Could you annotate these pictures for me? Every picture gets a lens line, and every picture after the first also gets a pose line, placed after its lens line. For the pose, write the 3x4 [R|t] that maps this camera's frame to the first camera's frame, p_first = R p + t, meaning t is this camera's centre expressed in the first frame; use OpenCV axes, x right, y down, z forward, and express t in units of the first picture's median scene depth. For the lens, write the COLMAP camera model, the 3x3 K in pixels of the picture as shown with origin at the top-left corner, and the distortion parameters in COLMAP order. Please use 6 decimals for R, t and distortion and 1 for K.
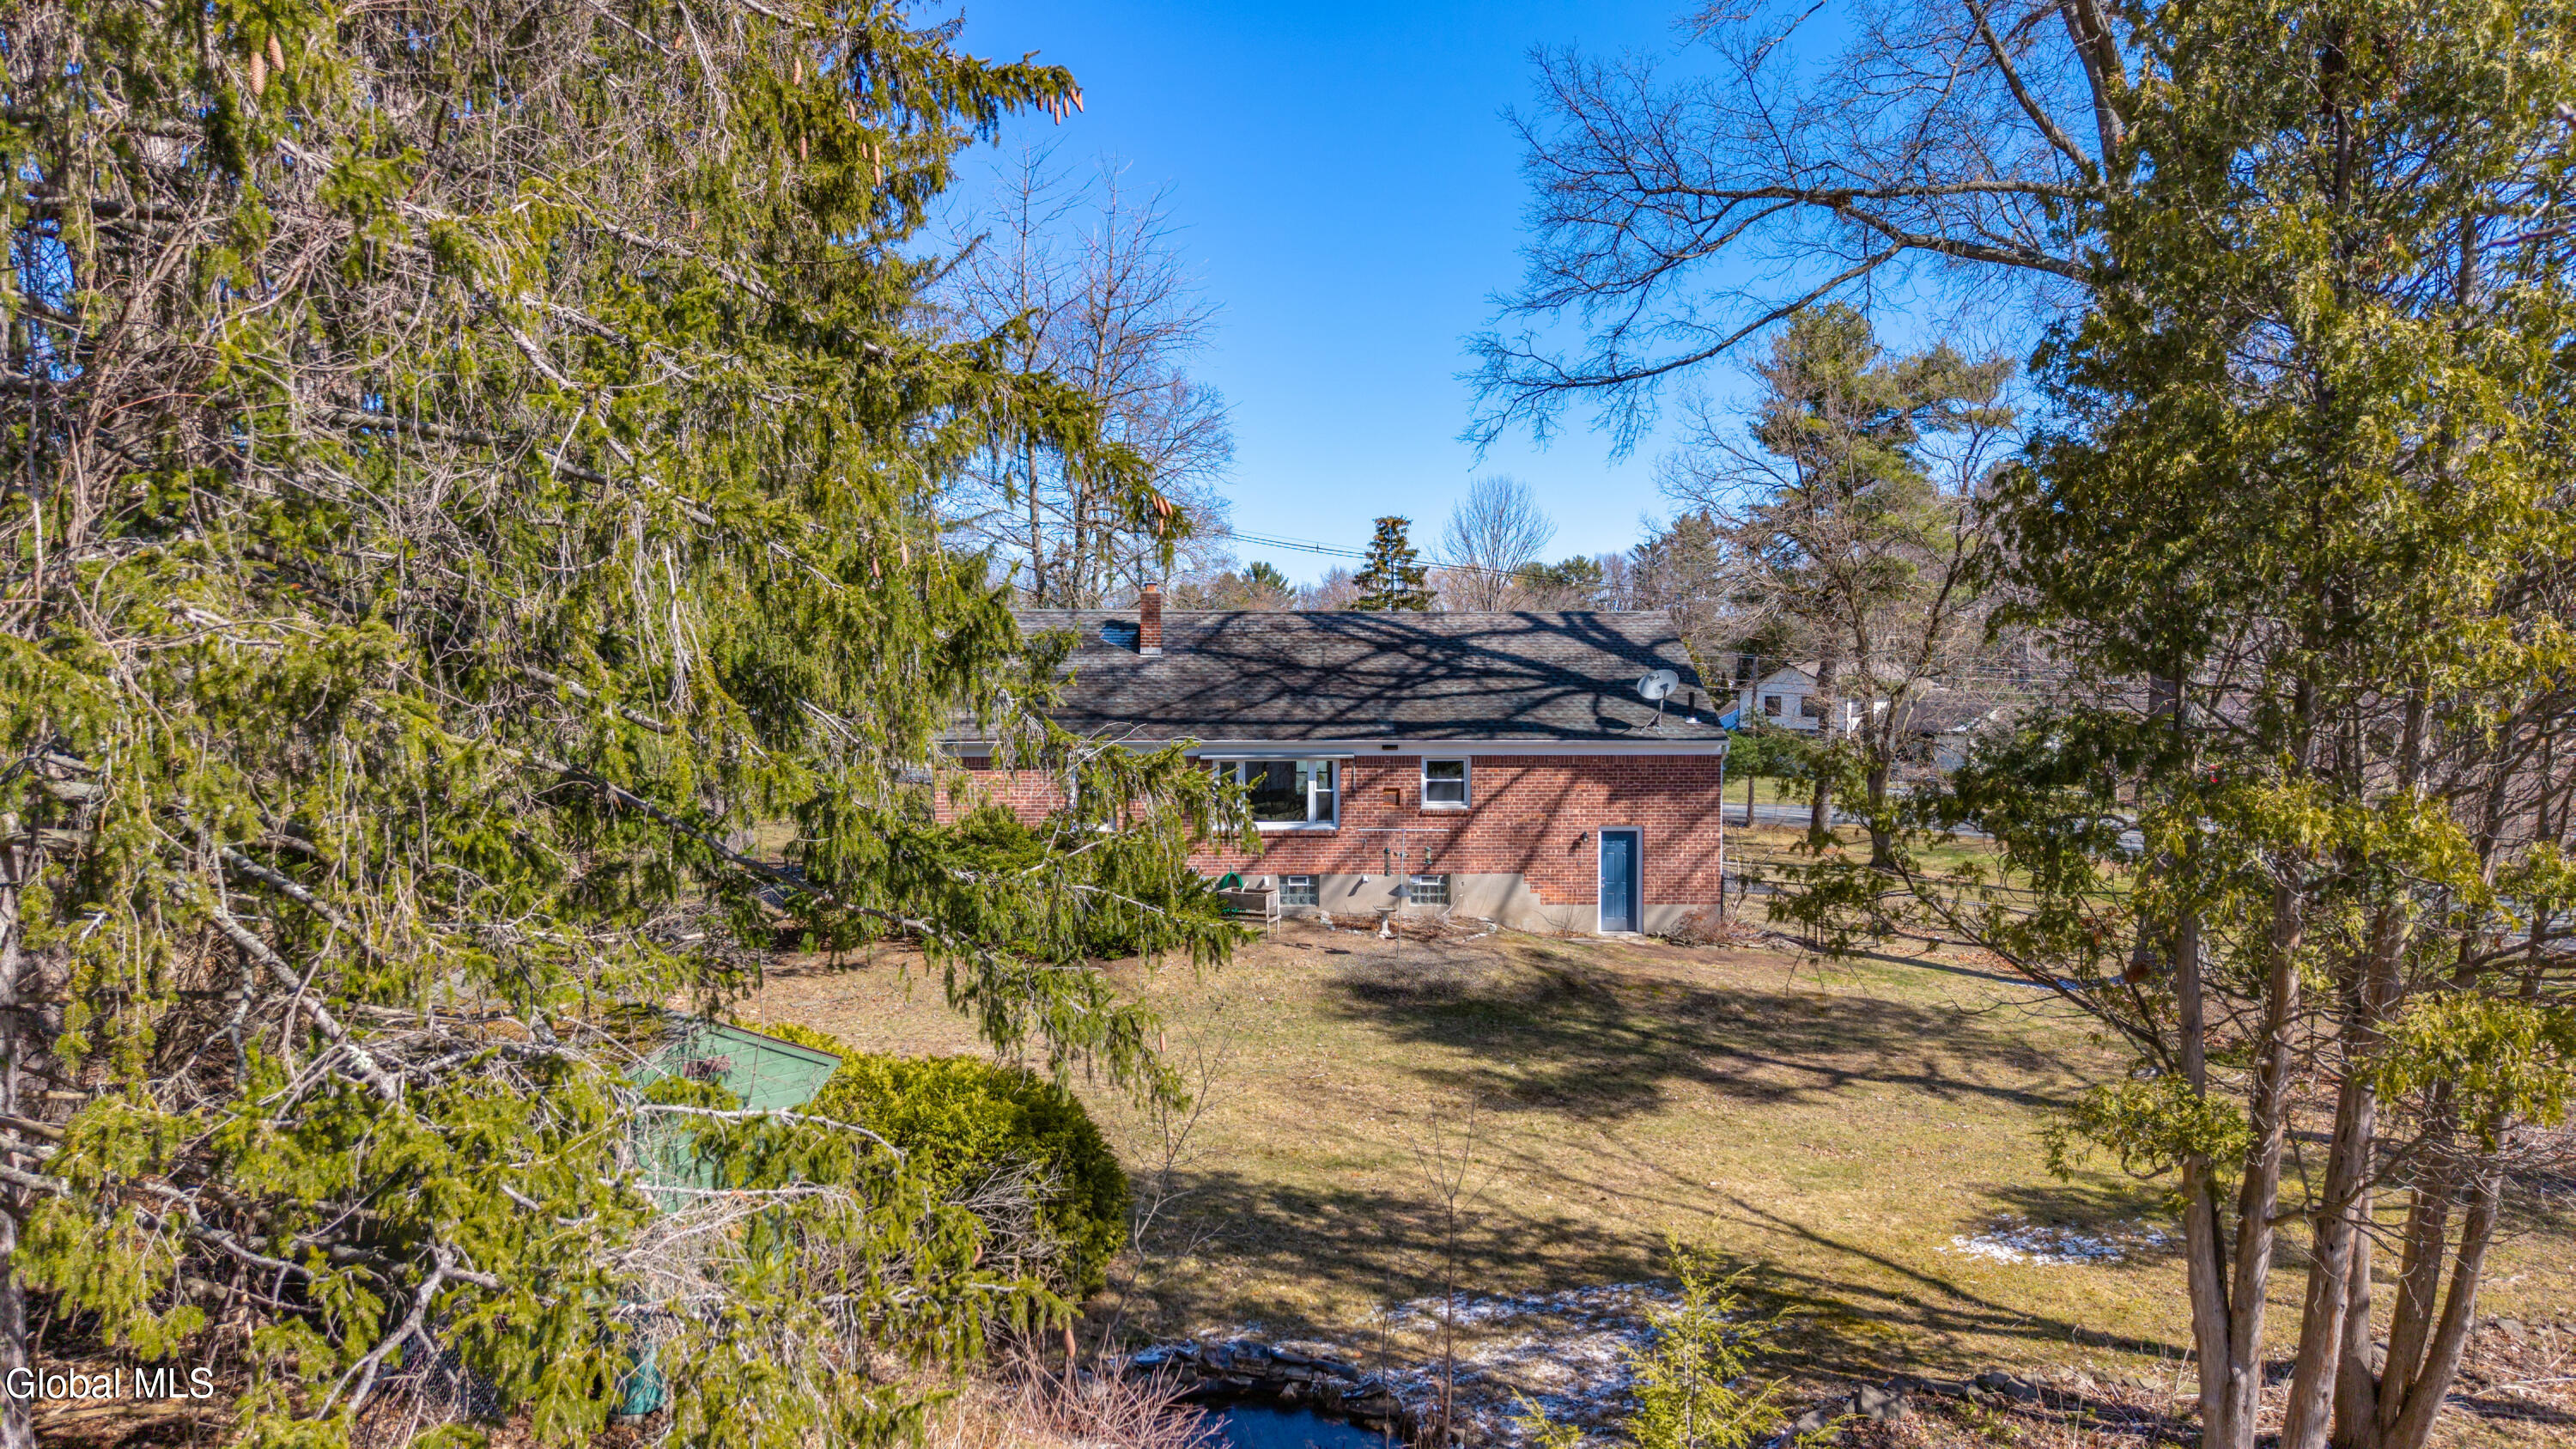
lens RADIAL K [[1751.1, 0, 1289.1], [0, 1751.1, 713.0], [0, 0, 1]] dist [0.005334, 0.000995]
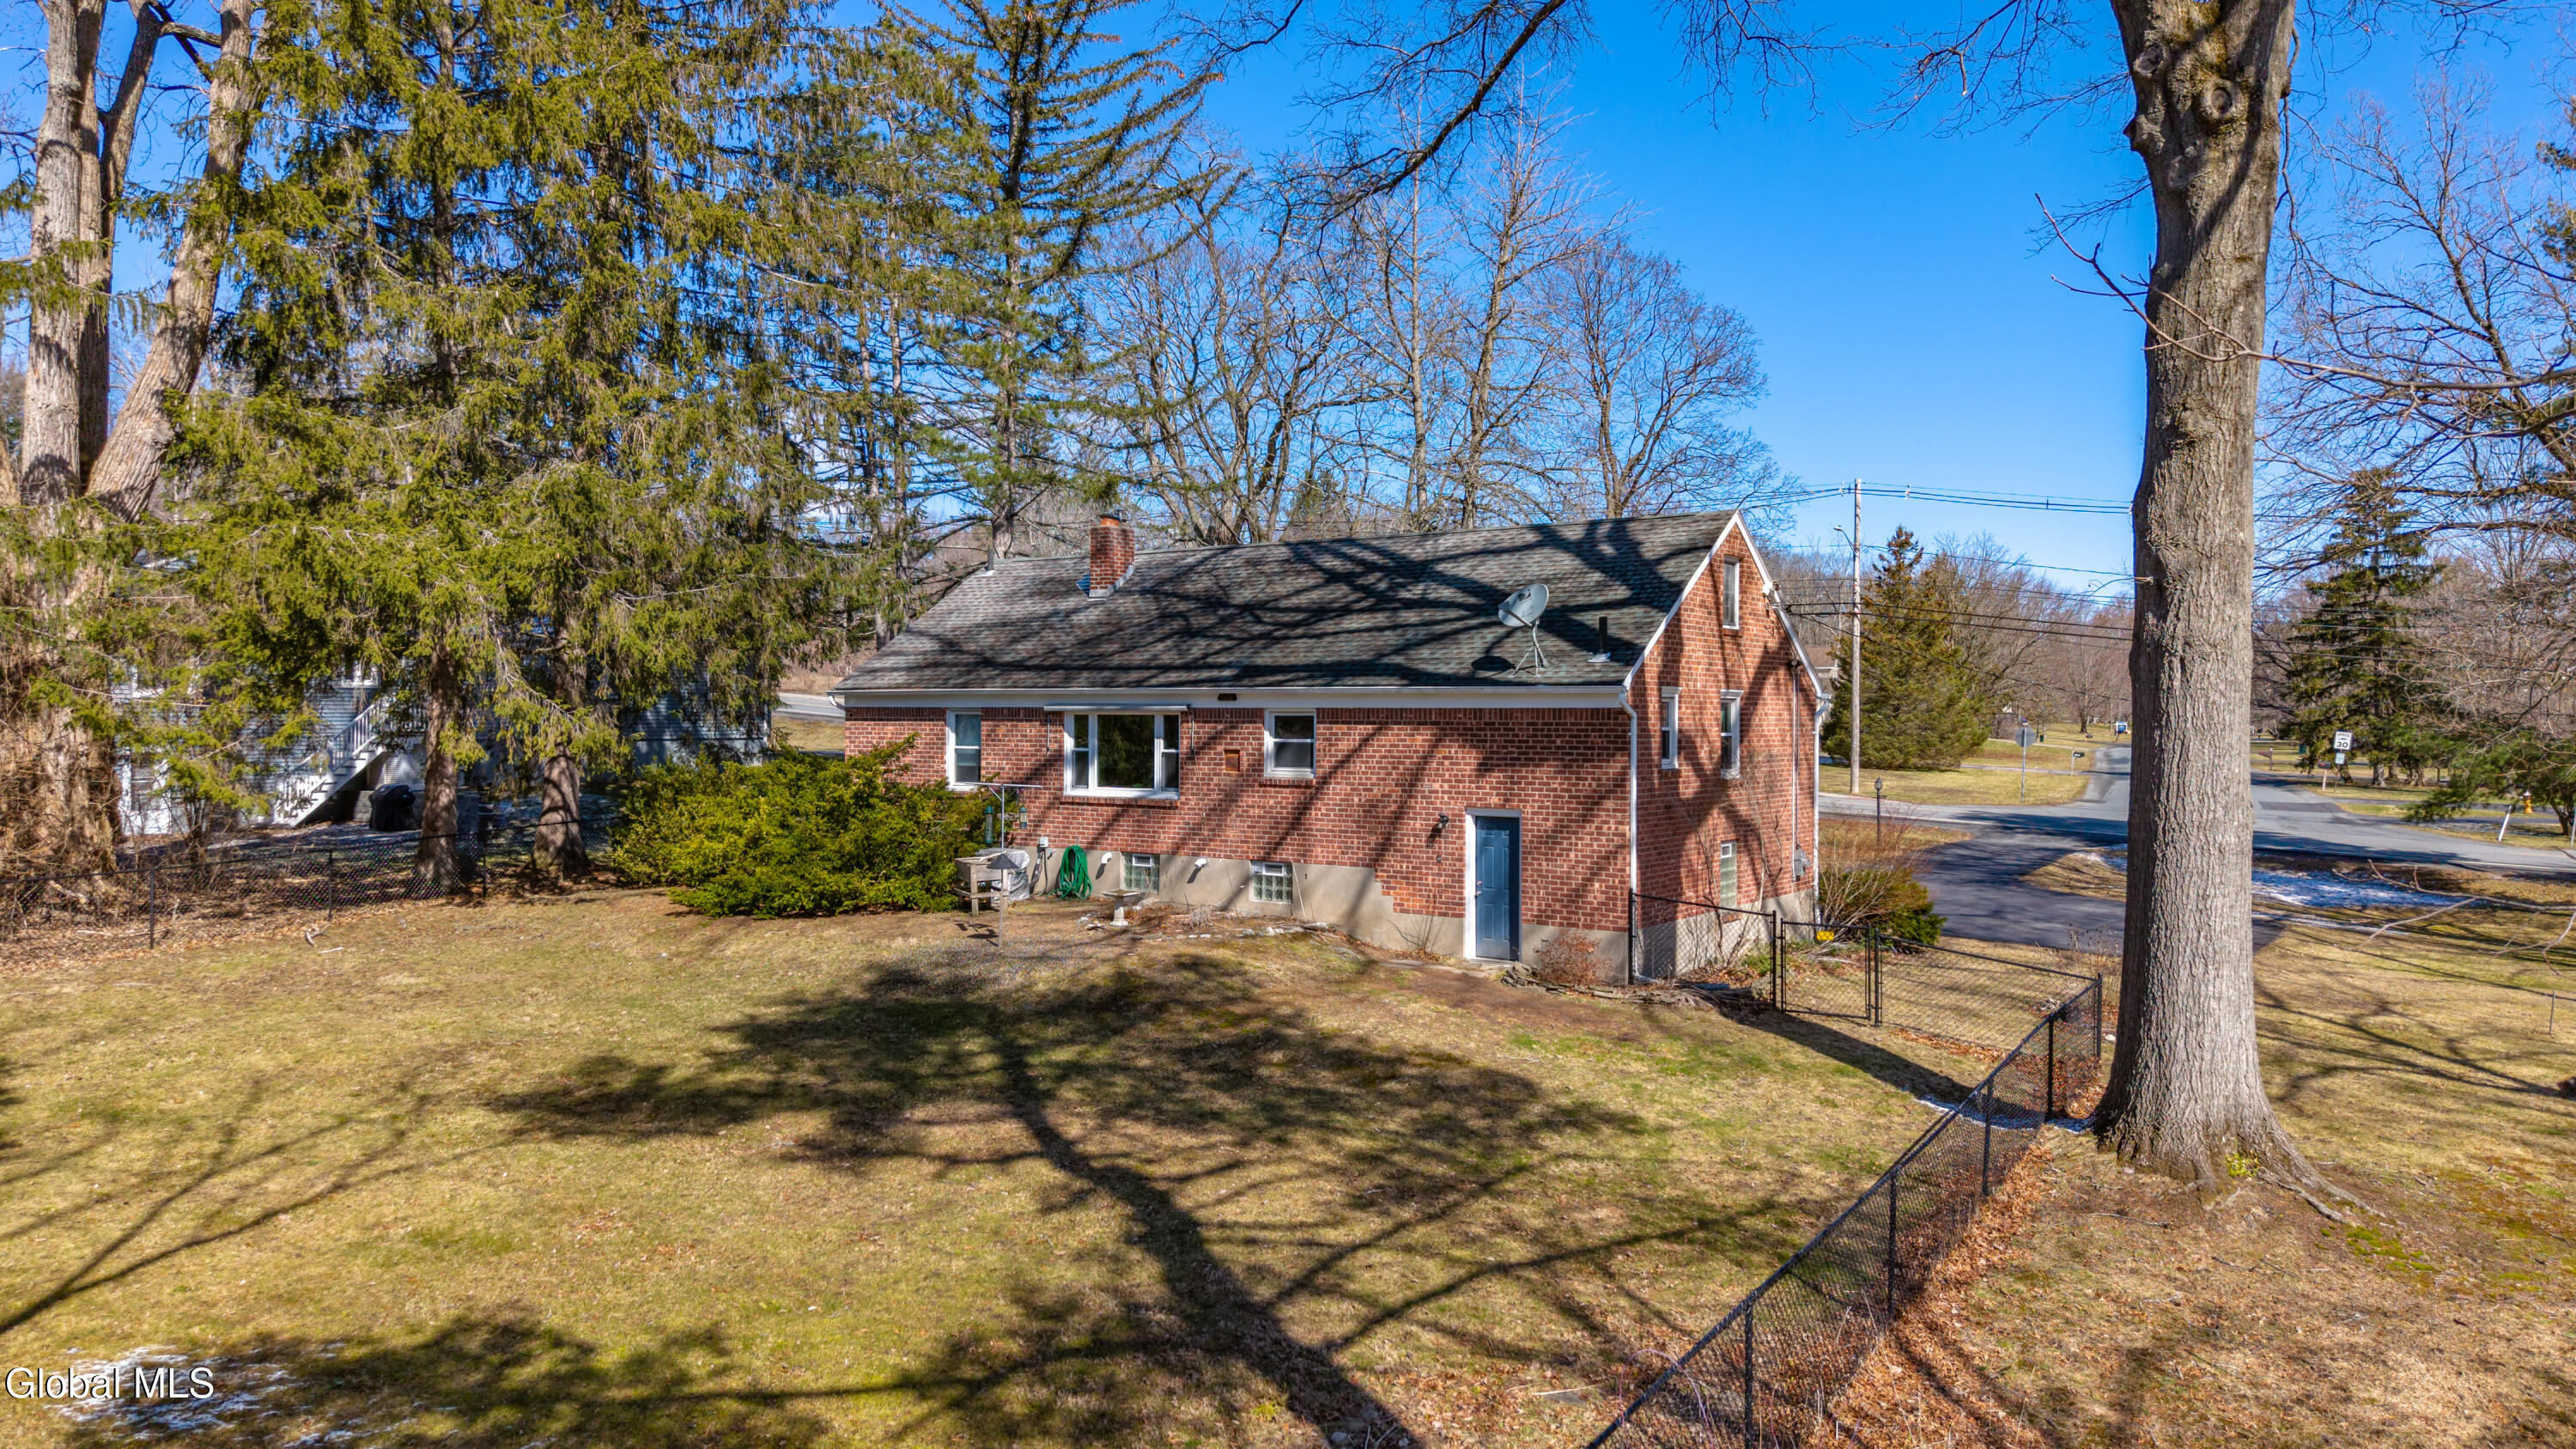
lens RADIAL K [[1751.1, 0, 1285.5], [0, 1751.1, 737.8], [0, 0, 1]] dist [0.005334, 0.000995]
pose [[0.768726, 0.009957, -0.639501, 0.576518], [-0.014736, 0.999889, -0.002146, 0.038805], [0.639409, 0.011073, 0.768787, 0.408239]]
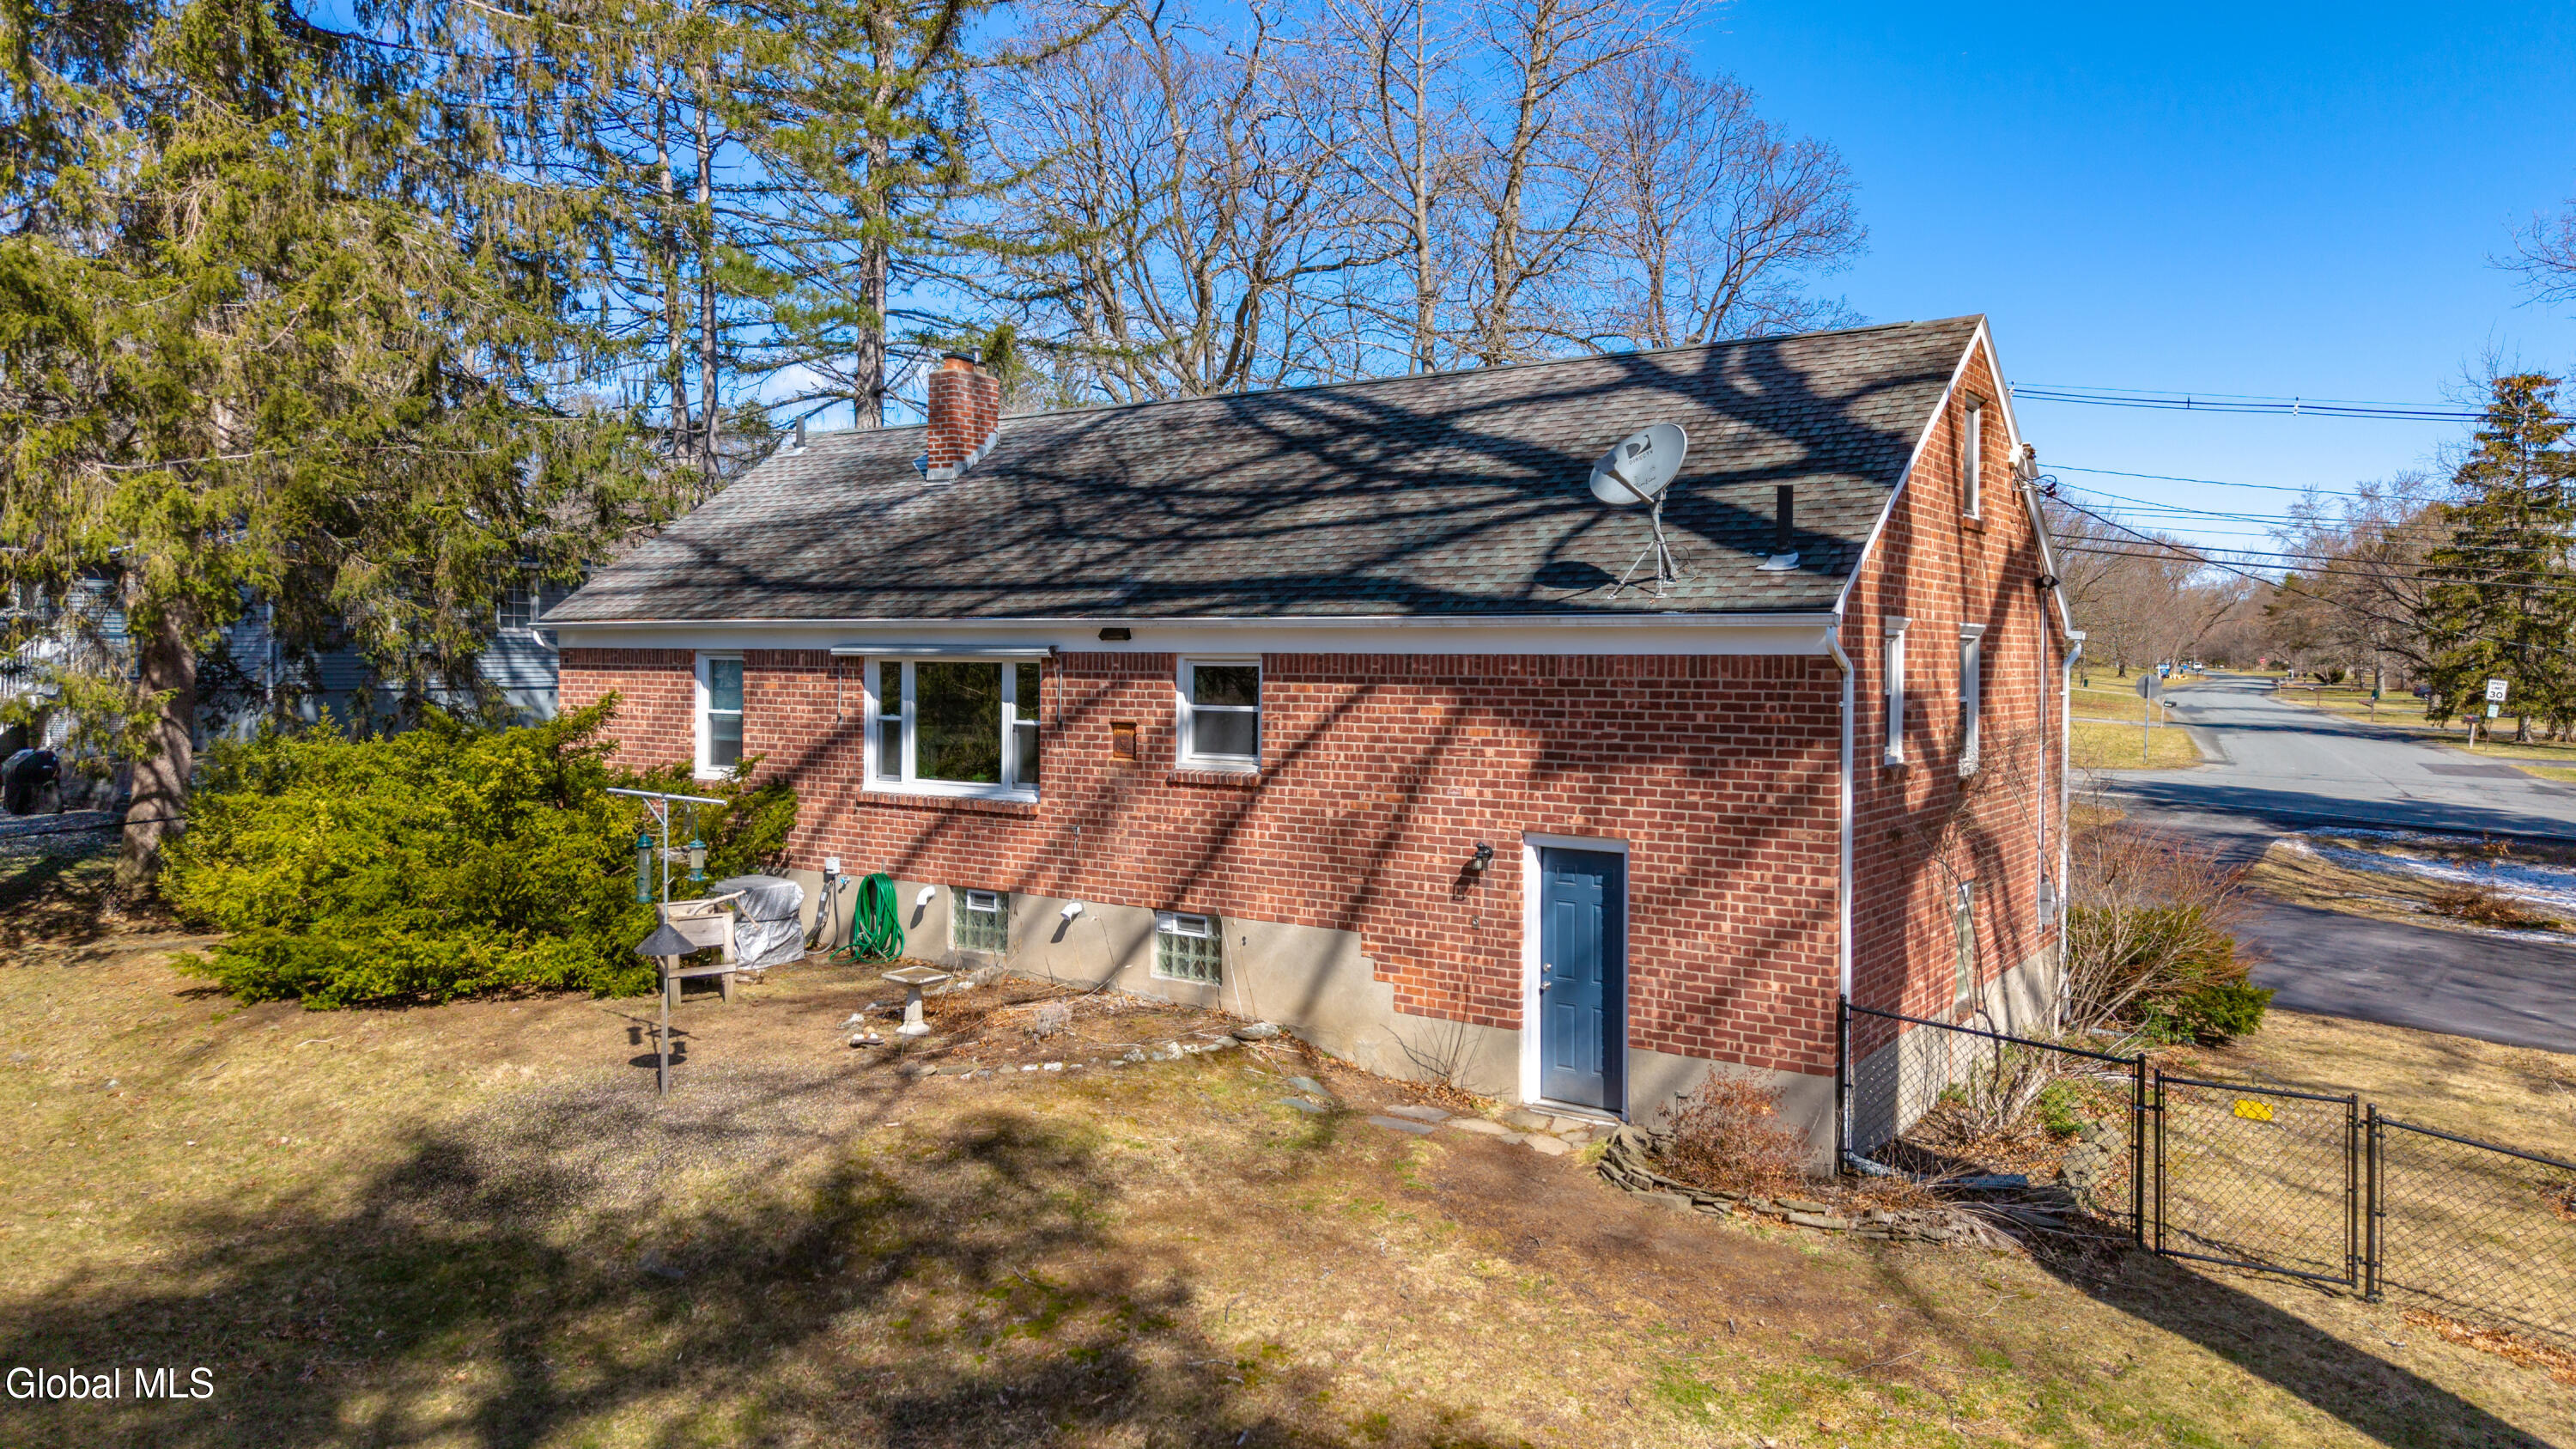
lens RADIAL K [[1751.1, 0, 1277.3], [0, 1751.1, 663.7], [0, 0, 1]] dist [0.005334, 0.000995]
pose [[0.766378, 0.006244, -0.642360, 0.392750], [-0.016955, 0.999801, -0.010510, 0.031460], [0.642166, 0.018945, 0.766331, 0.660373]]
